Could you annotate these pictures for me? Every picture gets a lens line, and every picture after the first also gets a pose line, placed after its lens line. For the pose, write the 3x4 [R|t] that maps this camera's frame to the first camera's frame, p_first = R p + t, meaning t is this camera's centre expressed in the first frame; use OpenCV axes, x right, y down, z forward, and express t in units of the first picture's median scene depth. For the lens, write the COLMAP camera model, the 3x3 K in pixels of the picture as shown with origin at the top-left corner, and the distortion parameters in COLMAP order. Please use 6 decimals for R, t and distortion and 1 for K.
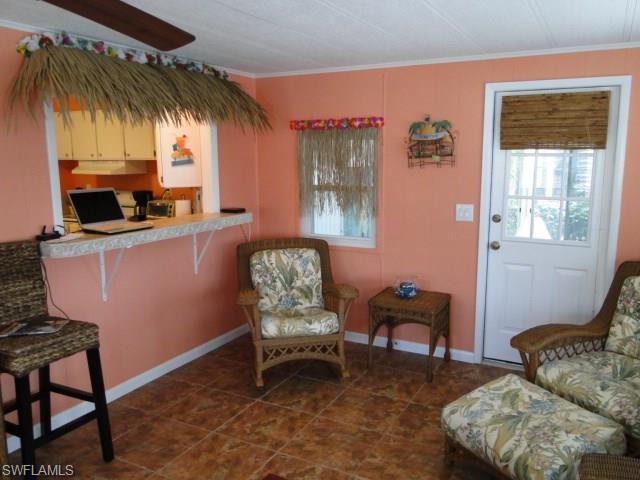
lens RADIAL K [[529.3, 0, 320.3], [0, 529.3, 242.0], [0, 0, 1]] dist [0.002613, -0.011682]
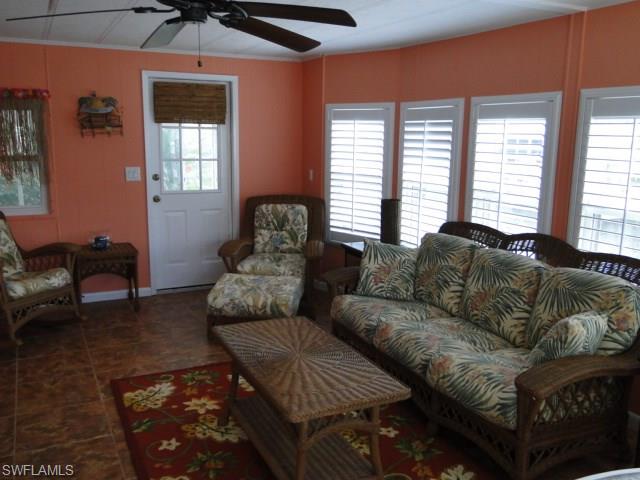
lens RADIAL K [[594.1, 0, 320.3], [0, 594.1, 239.7], [0, 0, 1]] dist [0.017831, 0.000000]
pose [[0.586419, -0.131200, 0.799311, -0.635395], [0.125142, 0.989622, 0.070627, 0.055669], [-0.800282, 0.058611, 0.596752, -0.171981]]
